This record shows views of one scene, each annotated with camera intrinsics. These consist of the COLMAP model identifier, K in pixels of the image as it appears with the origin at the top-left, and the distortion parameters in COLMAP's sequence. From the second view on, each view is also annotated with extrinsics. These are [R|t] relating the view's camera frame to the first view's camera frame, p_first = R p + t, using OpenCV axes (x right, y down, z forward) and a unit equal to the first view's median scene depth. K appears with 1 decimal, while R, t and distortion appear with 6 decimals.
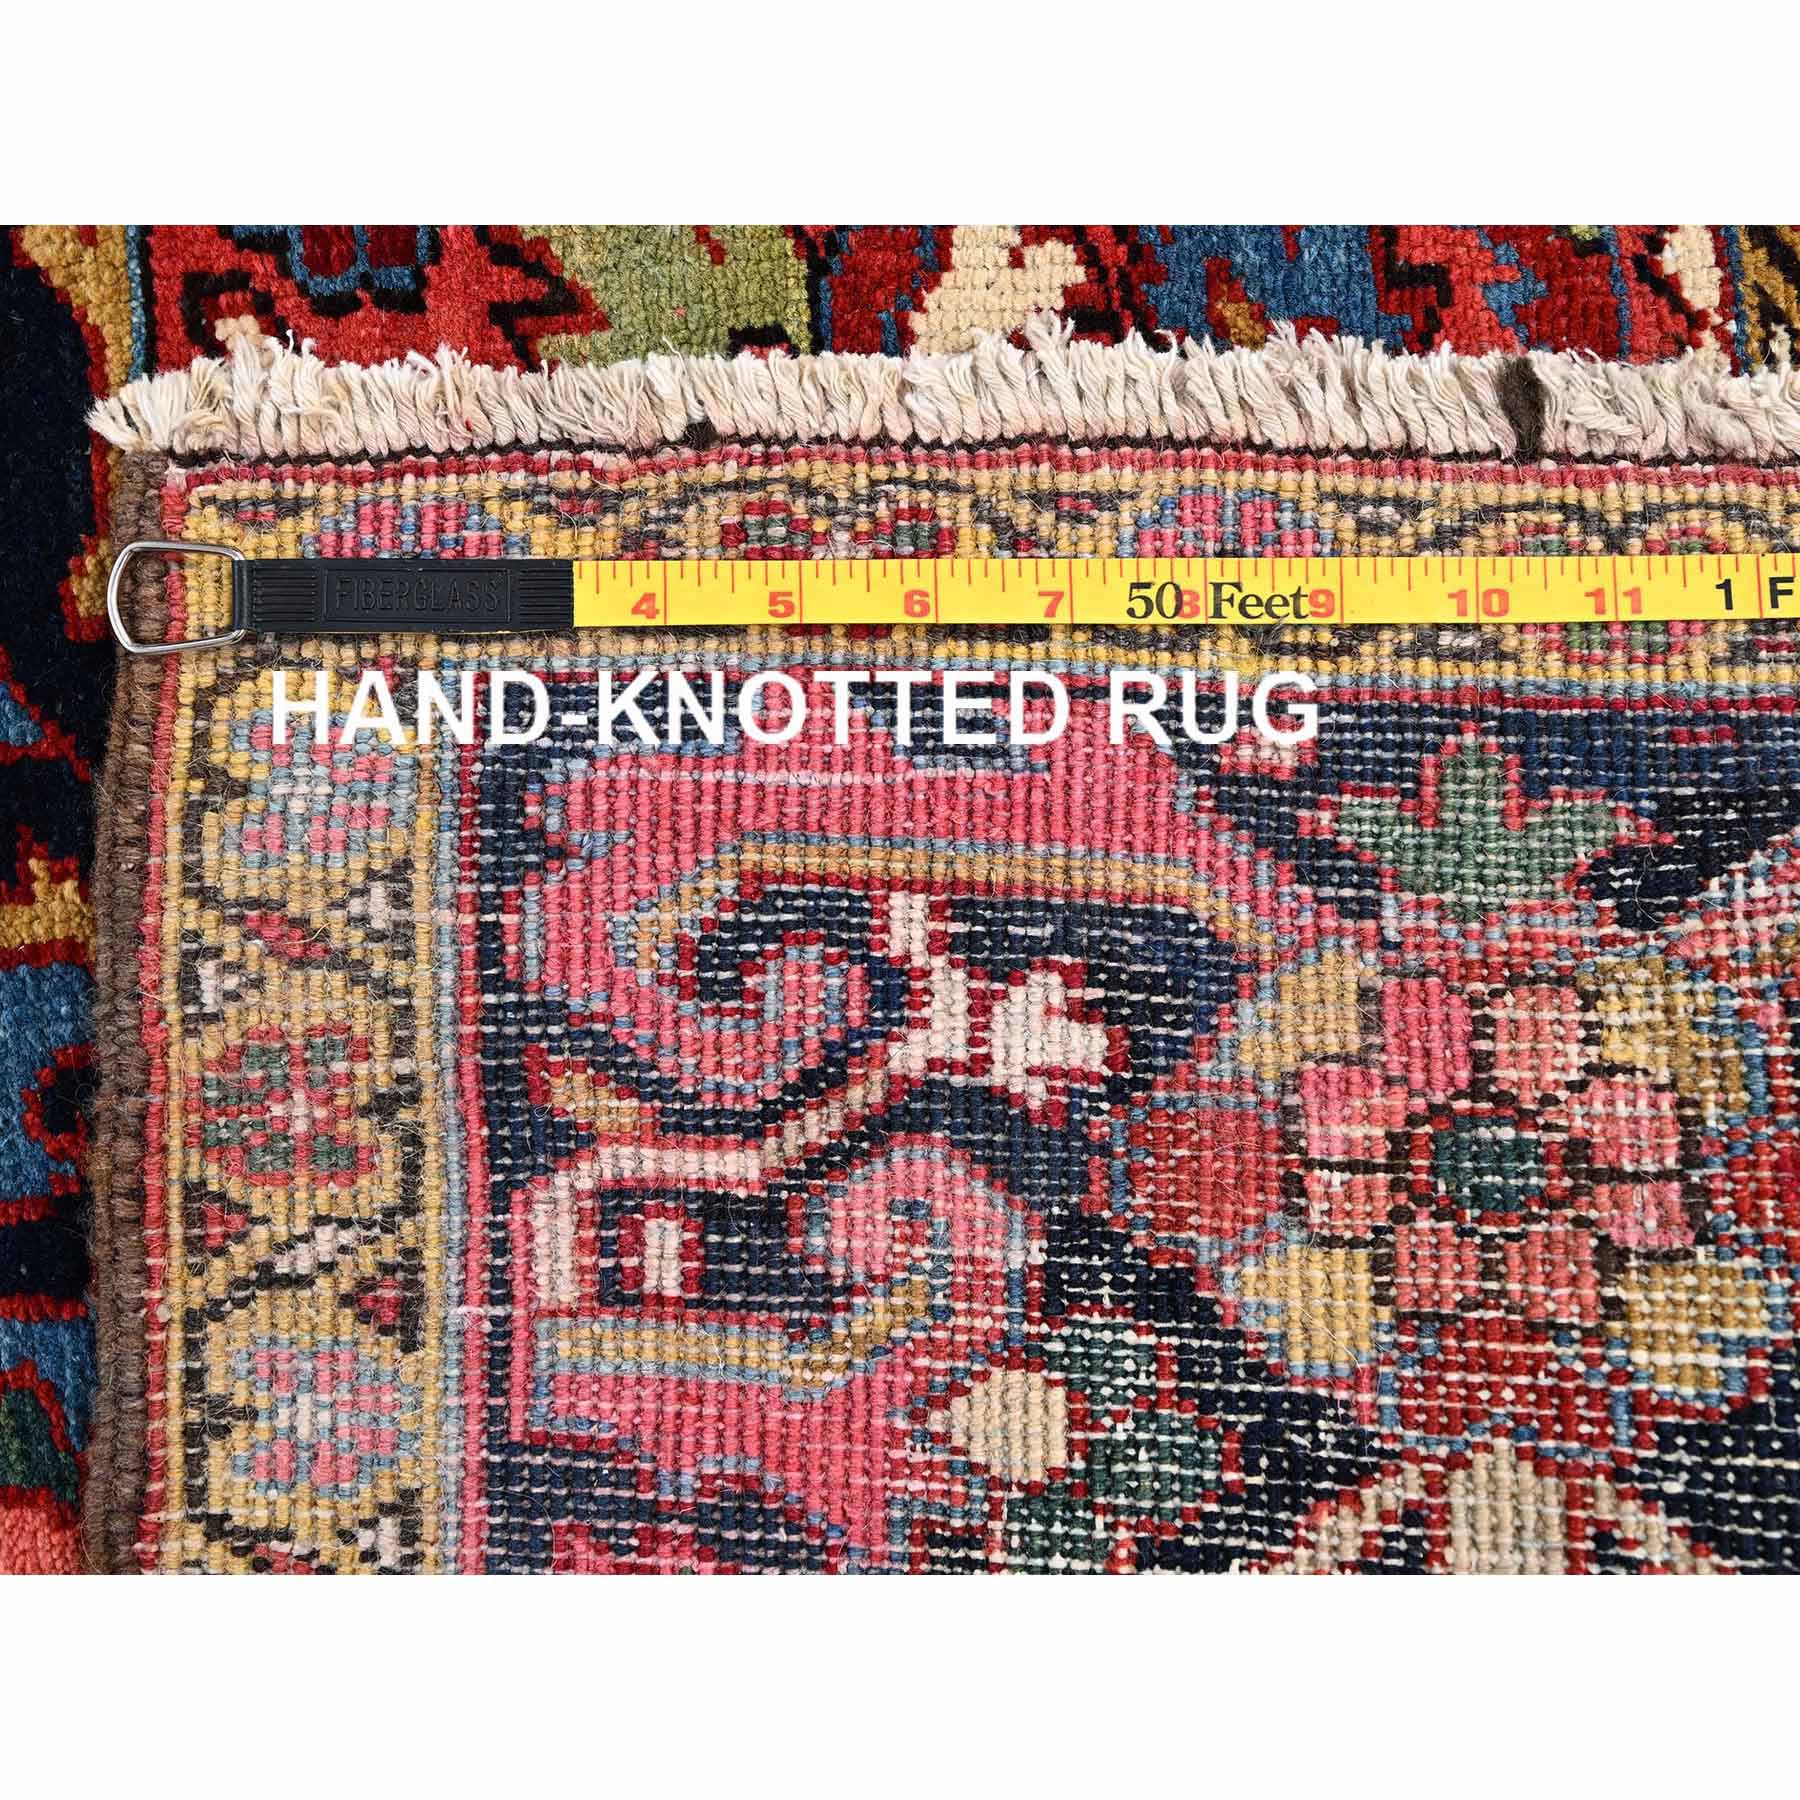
lens RADIAL K [[2004.7, 0, 900.0], [0, 2004.7, 900.0], [0, 0, 1]] dist [-0.009040, 0.003934]
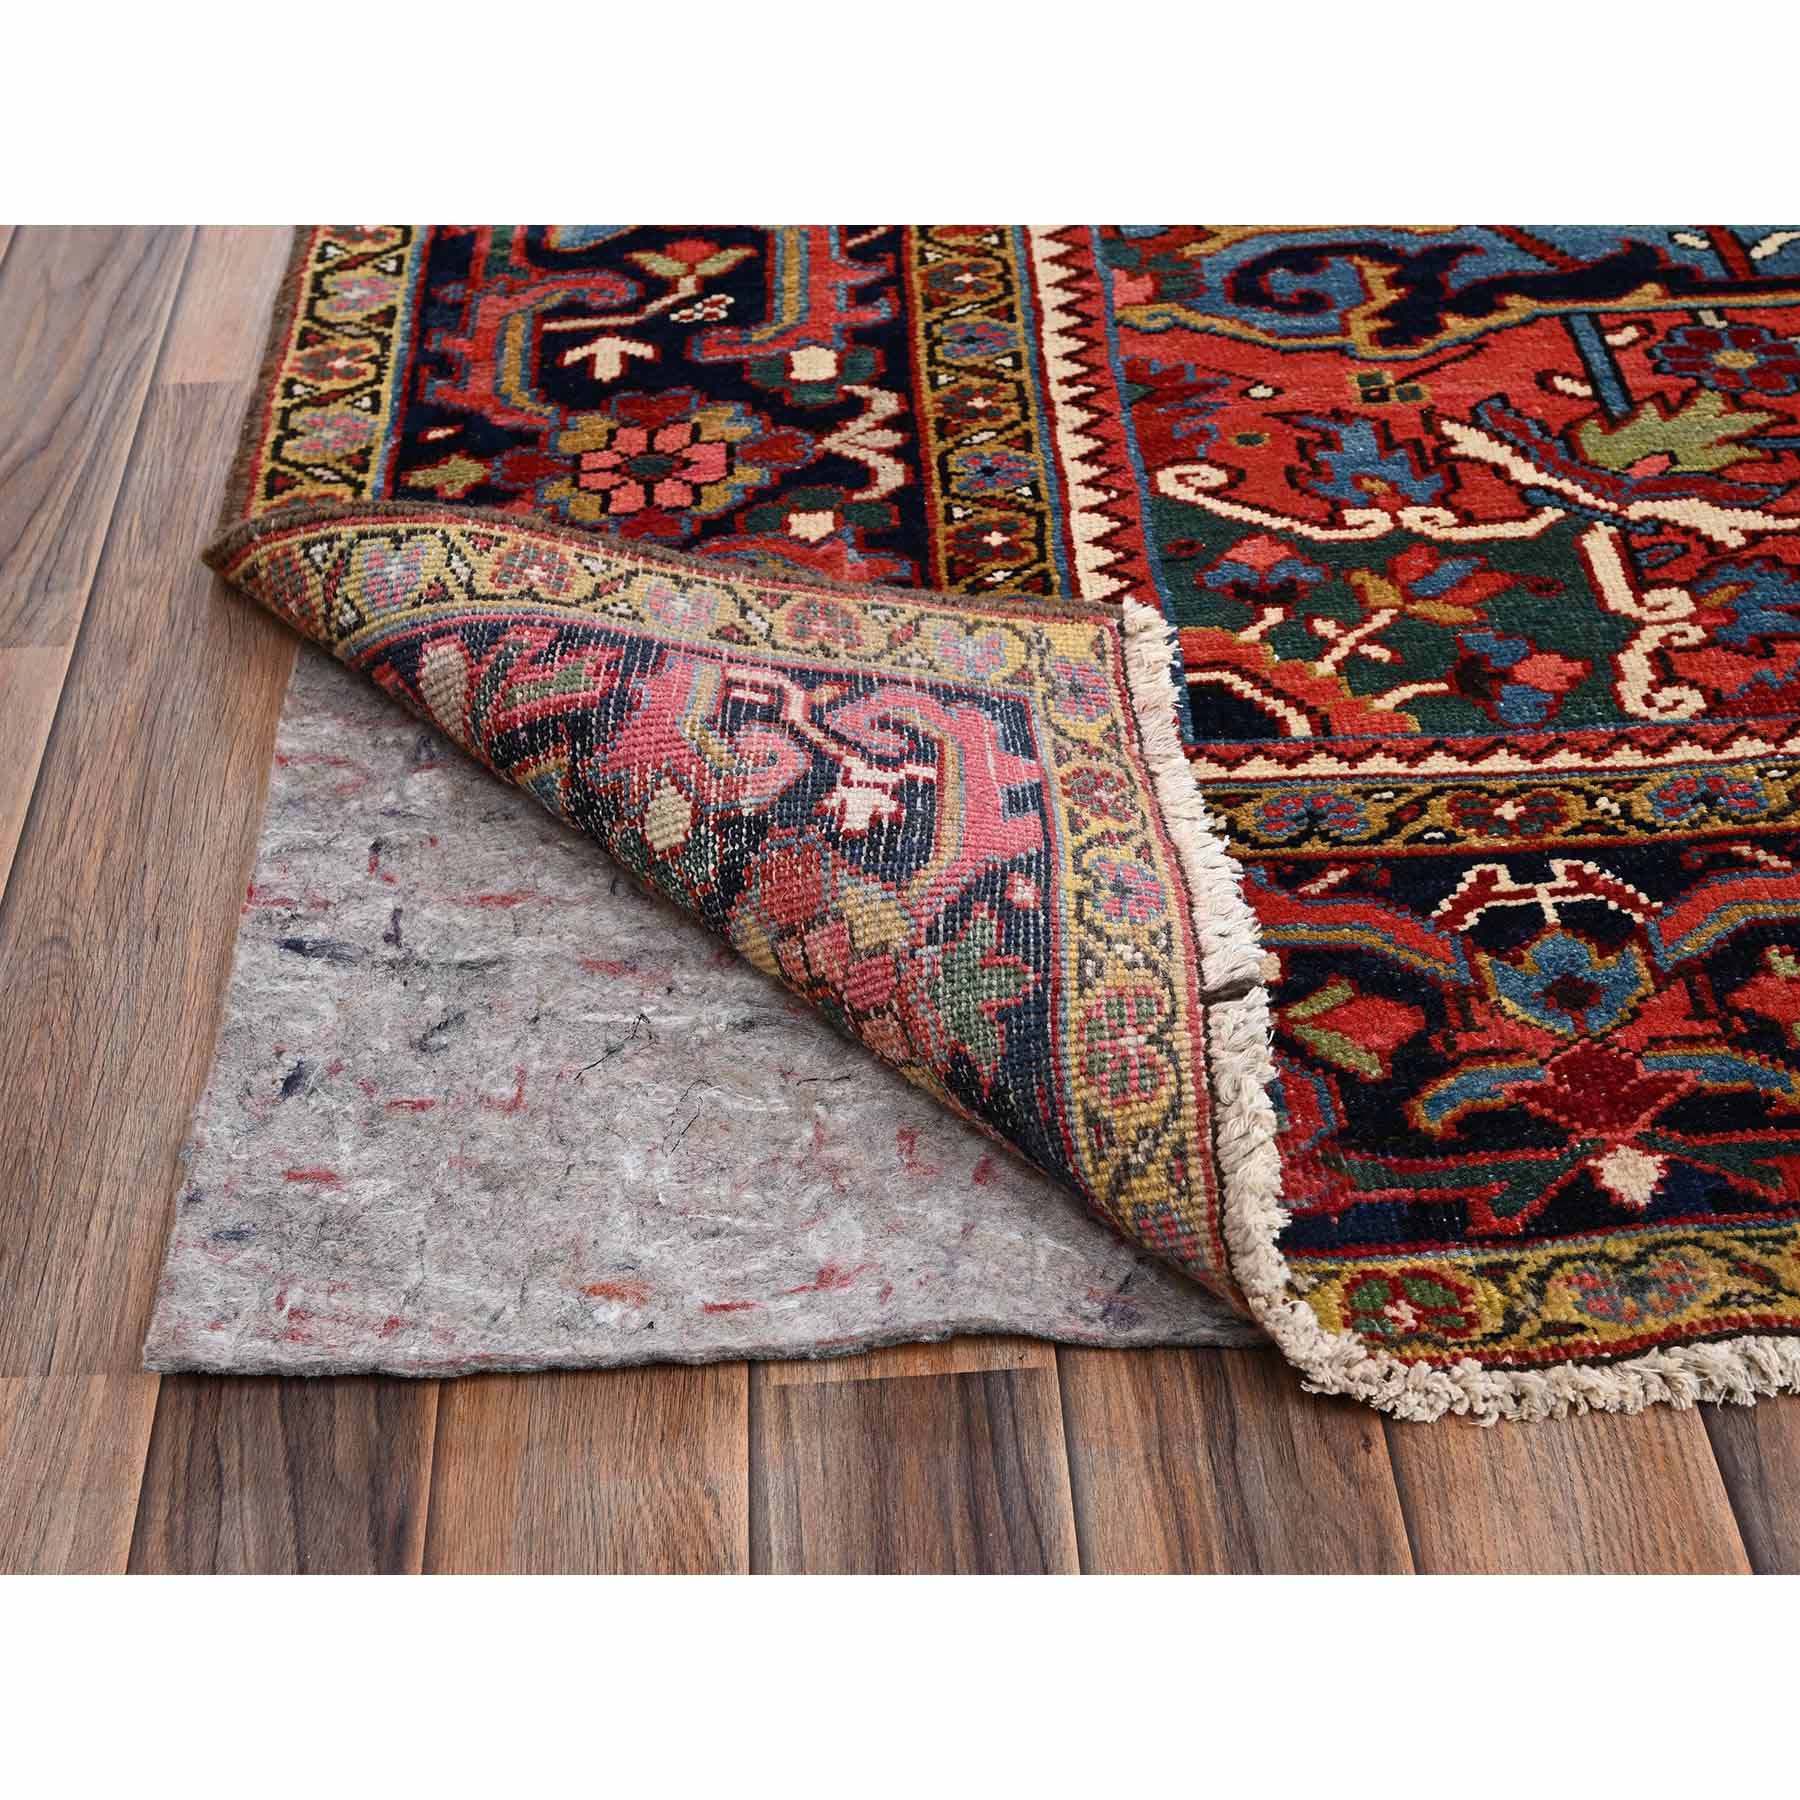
lens RADIAL K [[2004.7, 0, 900.0], [0, 2004.7, 900.0], [0, 0, 1]] dist [-0.009040, 0.003934]
pose [[-0.004595, 0.929536, 0.368702, -0.553203], [-0.999243, -0.018507, 0.034205, -0.033359], [0.038618, -0.368266, 0.928918, -0.784725]]
